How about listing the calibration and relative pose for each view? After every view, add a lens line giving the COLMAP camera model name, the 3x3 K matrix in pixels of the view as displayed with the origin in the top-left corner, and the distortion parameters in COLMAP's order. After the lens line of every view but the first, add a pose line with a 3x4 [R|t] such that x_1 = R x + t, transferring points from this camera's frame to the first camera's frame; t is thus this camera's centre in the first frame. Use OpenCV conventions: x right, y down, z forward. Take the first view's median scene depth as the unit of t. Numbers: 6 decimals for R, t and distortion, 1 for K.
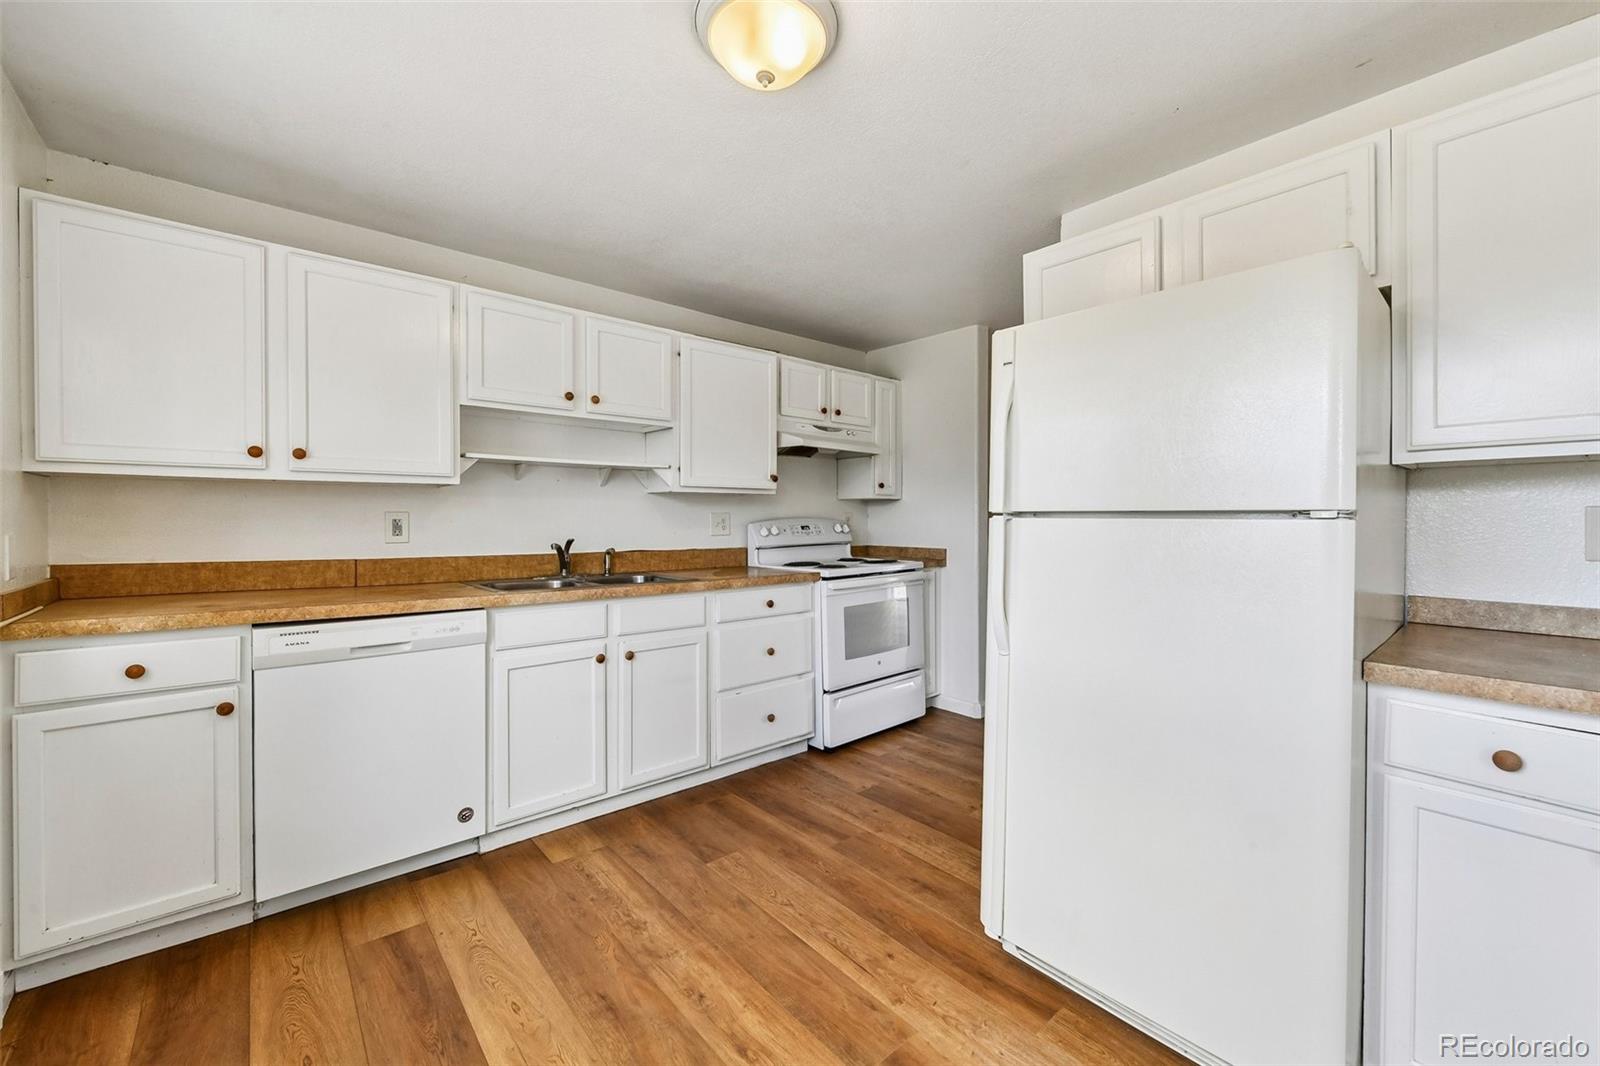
lens RADIAL K [[634.6, 0, 810.7], [0, 634.6, 525.3], [0, 0, 1]] dist [0.000975, -0.002129]
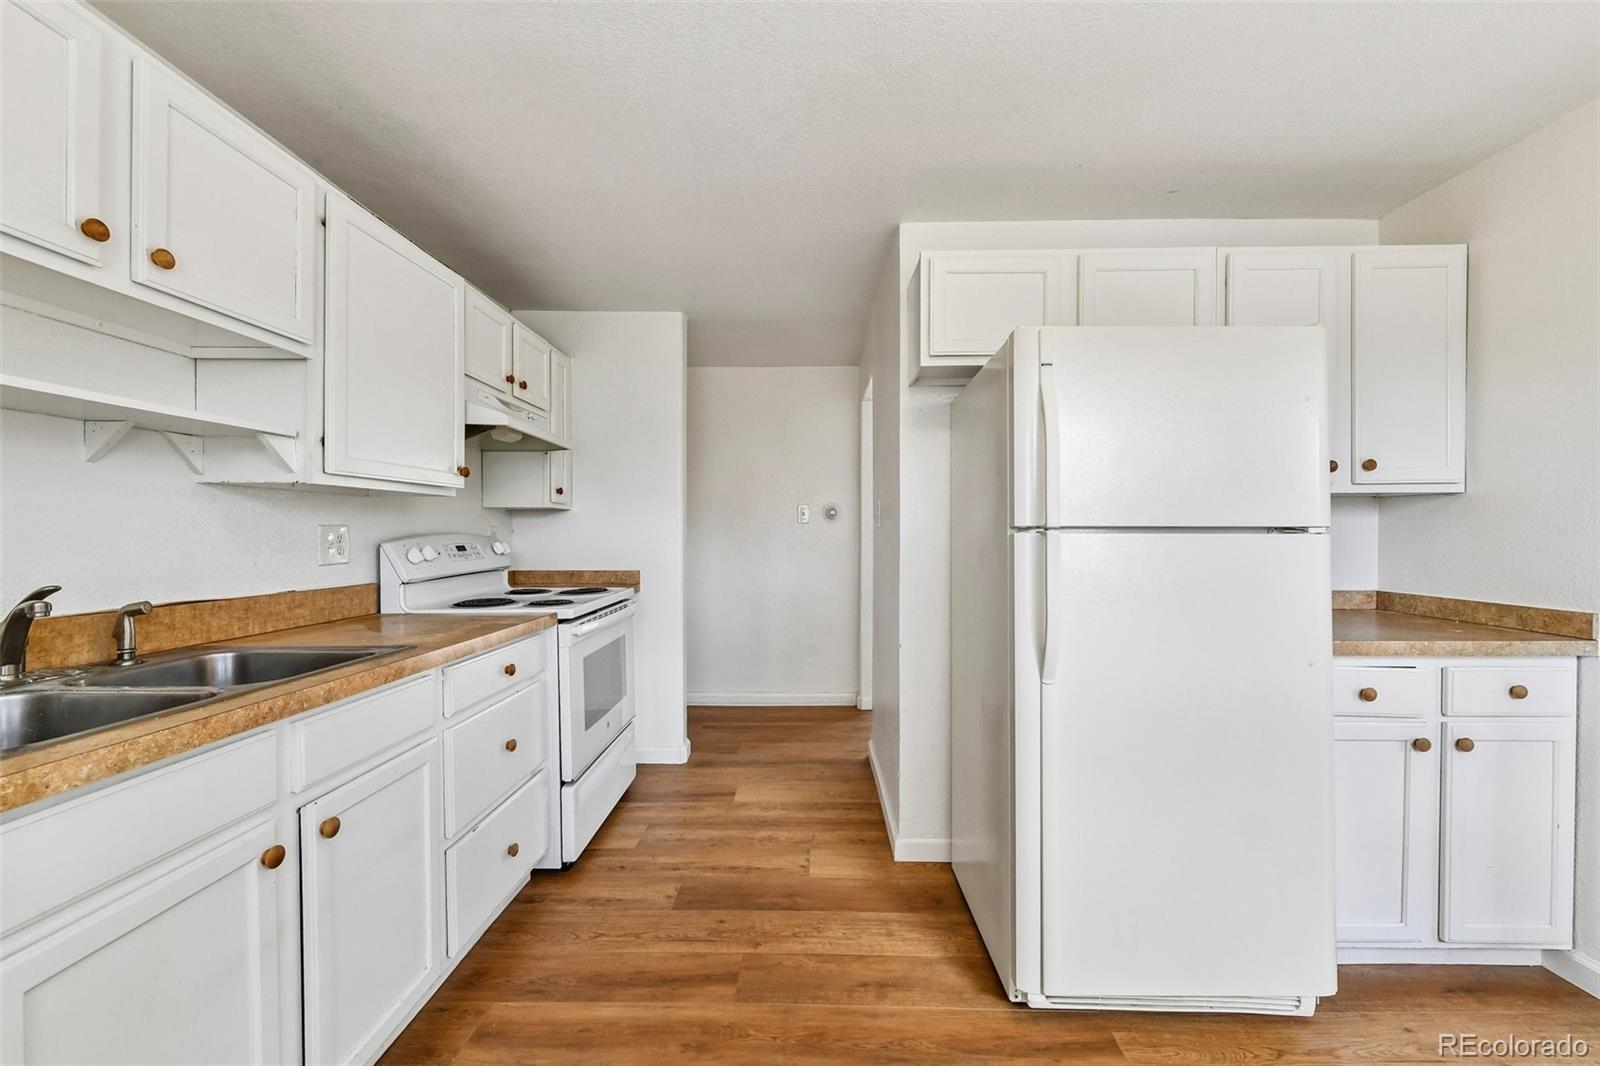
lens RADIAL K [[634.1, 0, 813.4], [0, 634.1, 536.2], [0, 0, 1]] dist [-0.000461, -0.000304]
pose [[0.670796, -0.004287, 0.741629, -0.327771], [0.009474, 0.999951, -0.002789, -0.004403], [-0.741581, 0.008897, 0.670804, 0.350565]]
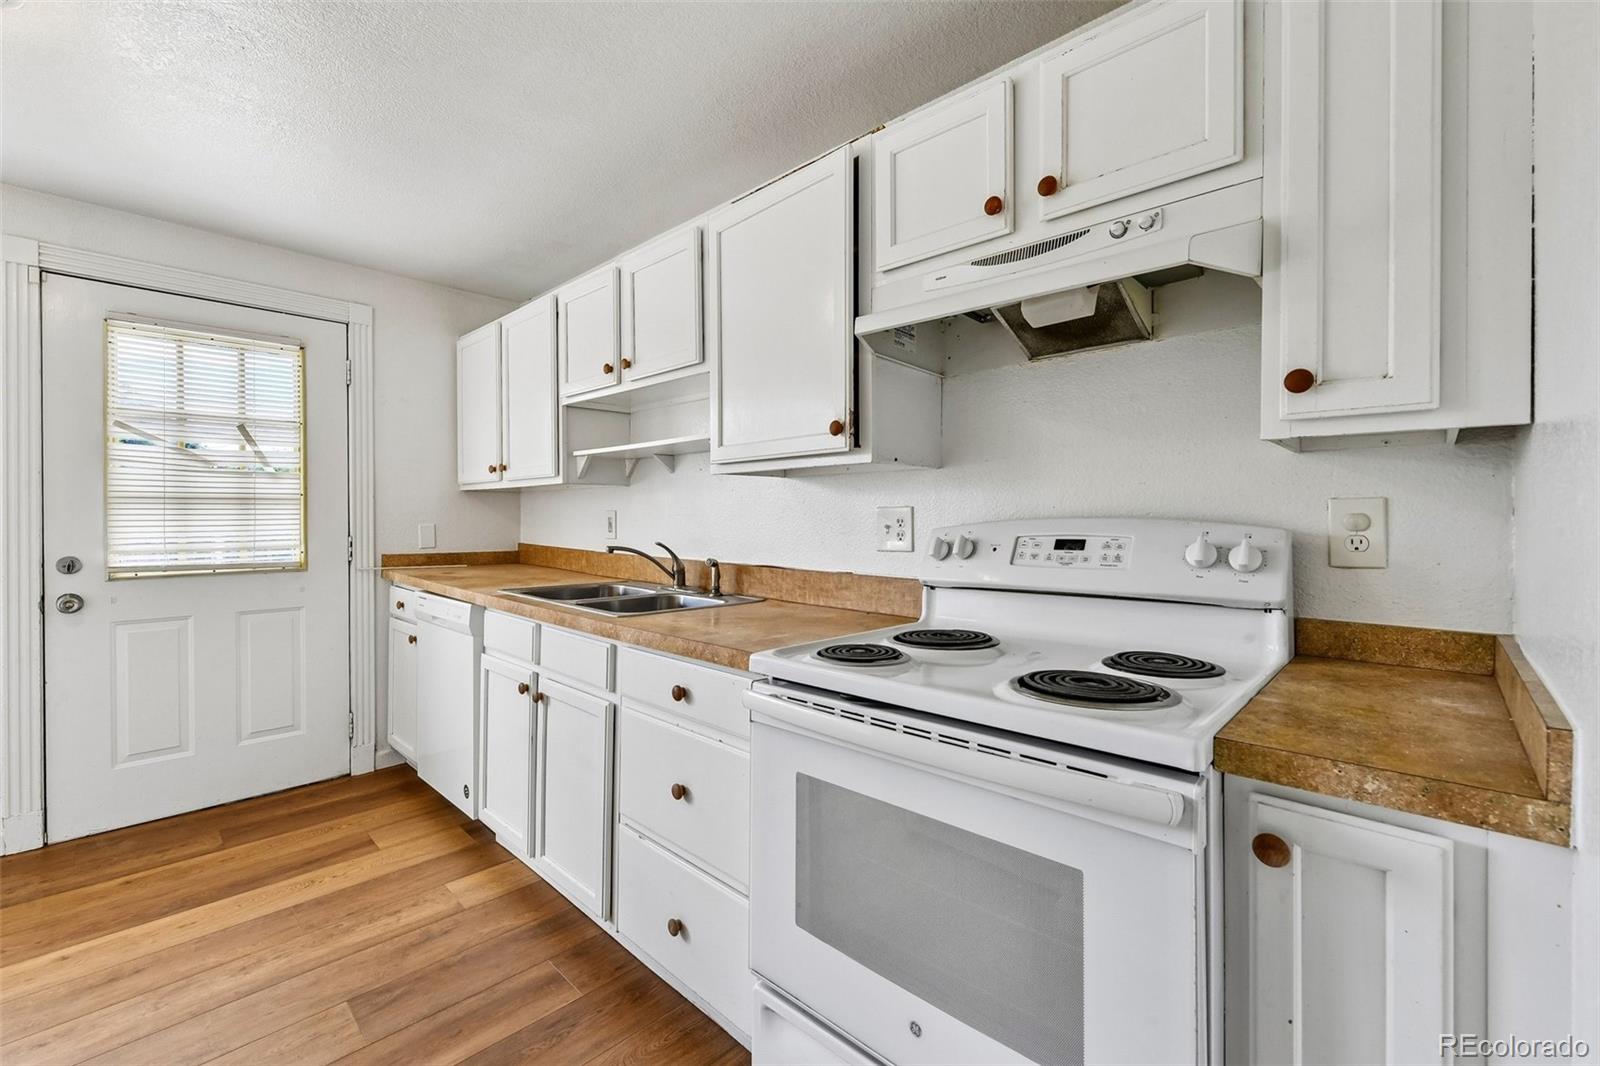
lens RADIAL K [[676.3, 0, 832.5], [0, 676.3, 529.8], [0, 0, 1]] dist [-0.010100, 0.000353]
pose [[0.101496, 0.019538, -0.994644, 0.457056], [-0.014523, 0.999730, 0.018156, -0.012245], [0.994730, 0.012602, 0.101752, 1.059290]]
